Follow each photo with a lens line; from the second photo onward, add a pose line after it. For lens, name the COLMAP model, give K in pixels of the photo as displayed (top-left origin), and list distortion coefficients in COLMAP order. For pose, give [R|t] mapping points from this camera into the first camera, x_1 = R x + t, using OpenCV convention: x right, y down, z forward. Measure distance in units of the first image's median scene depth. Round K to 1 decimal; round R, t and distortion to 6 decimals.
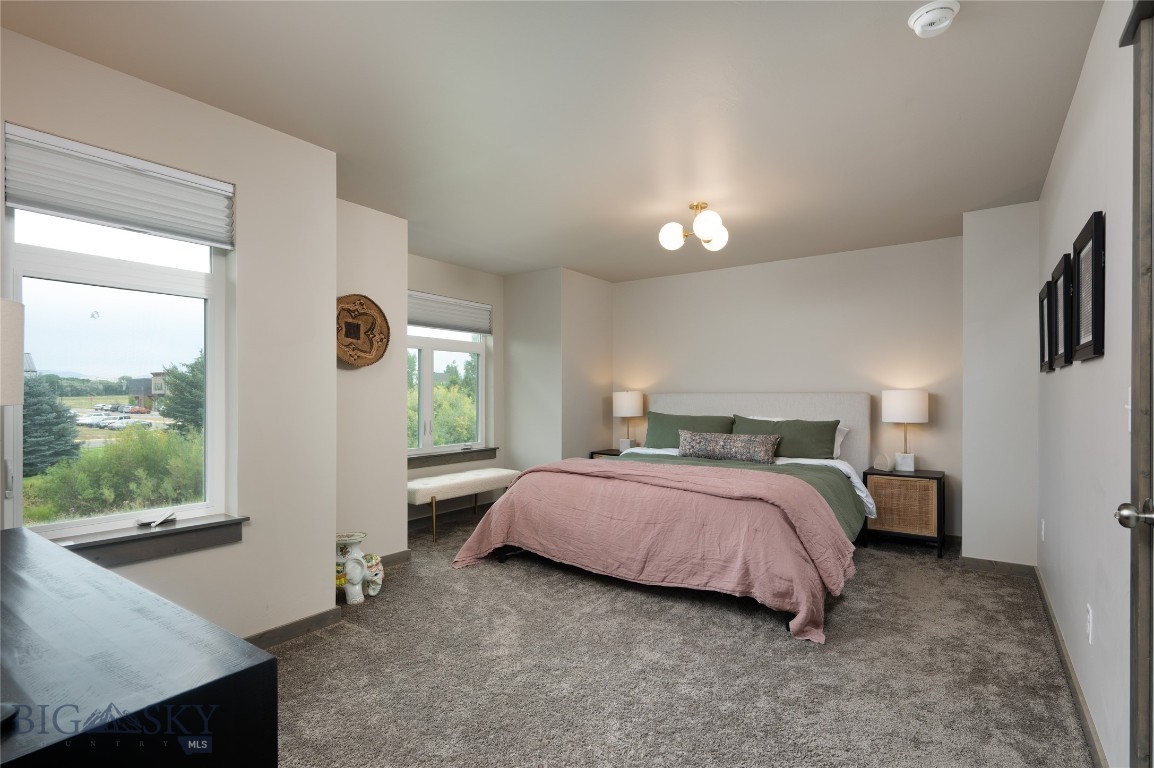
lens RADIAL K [[561.1, 0, 577.7], [0, 561.1, 392.3], [0, 0, 1]] dist [0.004796, -0.000158]
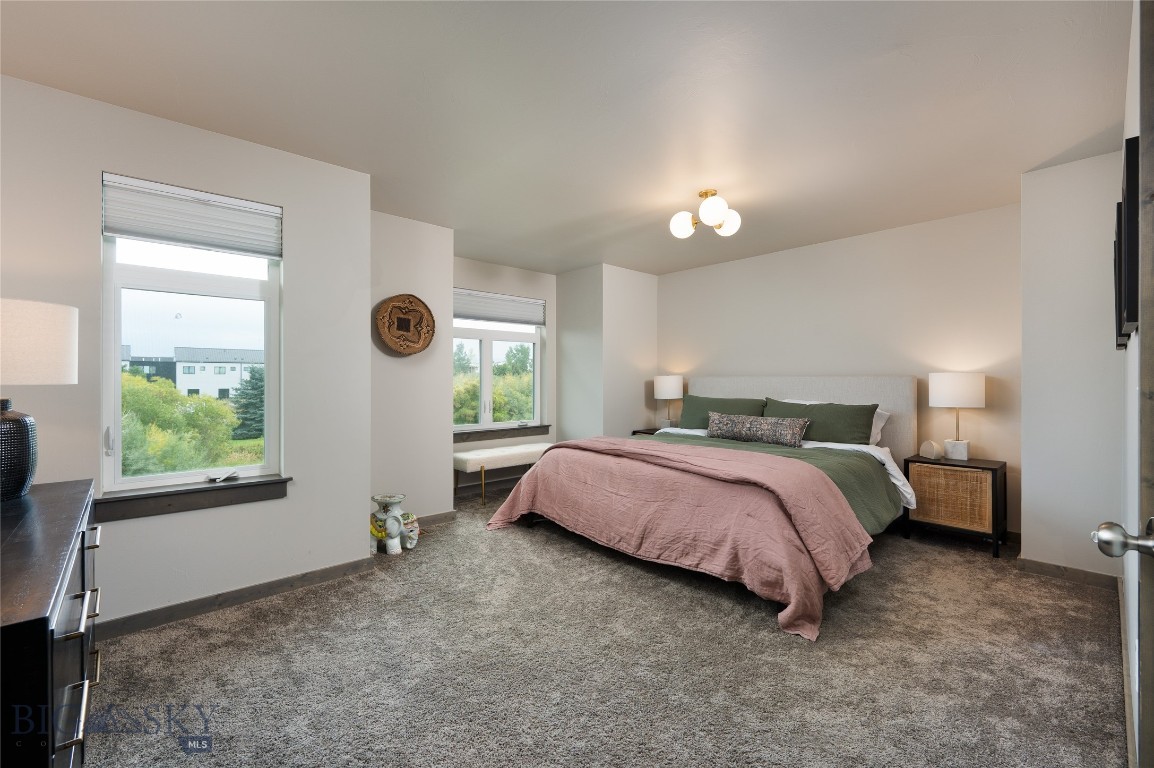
lens RADIAL K [[475.0, 0, 575.8], [0, 475.0, 377.1], [0, 0, 1]] dist [-0.001140, 0.001420]
pose [[0.970921, -0.002520, -0.239388, 0.213595], [0.002016, 0.999995, -0.002353, 0.005599], [0.239393, 0.001802, 0.970921, 0.116322]]
